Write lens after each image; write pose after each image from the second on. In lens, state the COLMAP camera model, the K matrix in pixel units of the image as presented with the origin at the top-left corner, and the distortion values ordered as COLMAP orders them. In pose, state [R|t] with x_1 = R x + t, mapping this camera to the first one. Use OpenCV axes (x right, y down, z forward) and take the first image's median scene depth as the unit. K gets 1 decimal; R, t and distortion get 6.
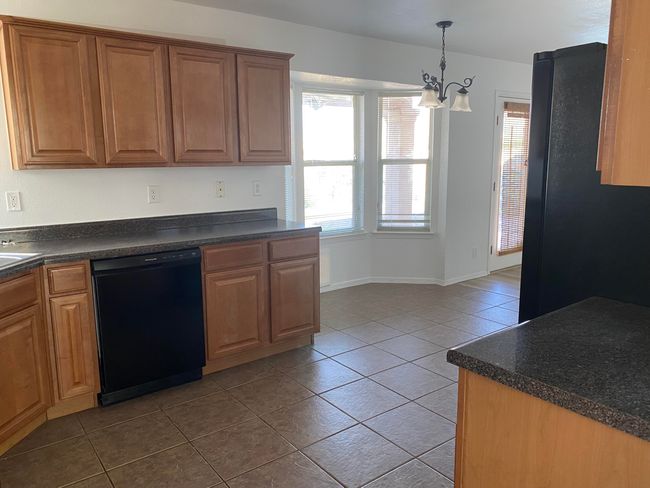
lens RADIAL K [[499.4, 0, 328.0], [0, 499.4, 246.6], [0, 0, 1]] dist [0.014810, -0.025966]
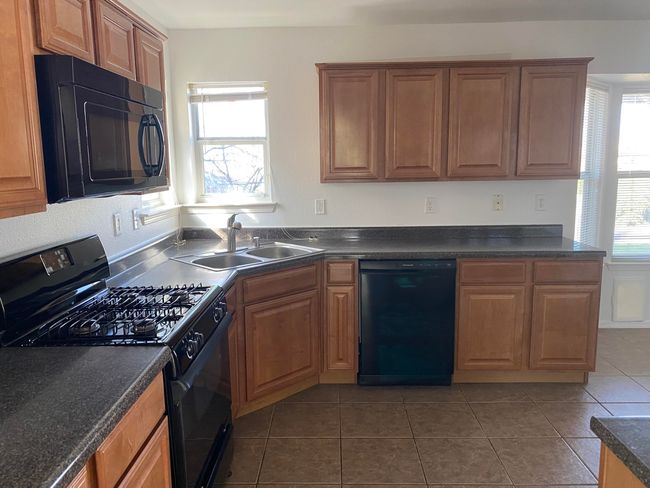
lens RADIAL K [[499.4, 0, 325.6], [0, 499.4, 242.3], [0, 0, 1]] dist [0.014810, -0.025966]
pose [[0.776729, 0.092793, -0.622962, 0.178874], [-0.104267, 0.994384, 0.018115, -0.023972], [0.621145, 0.050884, 0.782042, 0.017729]]
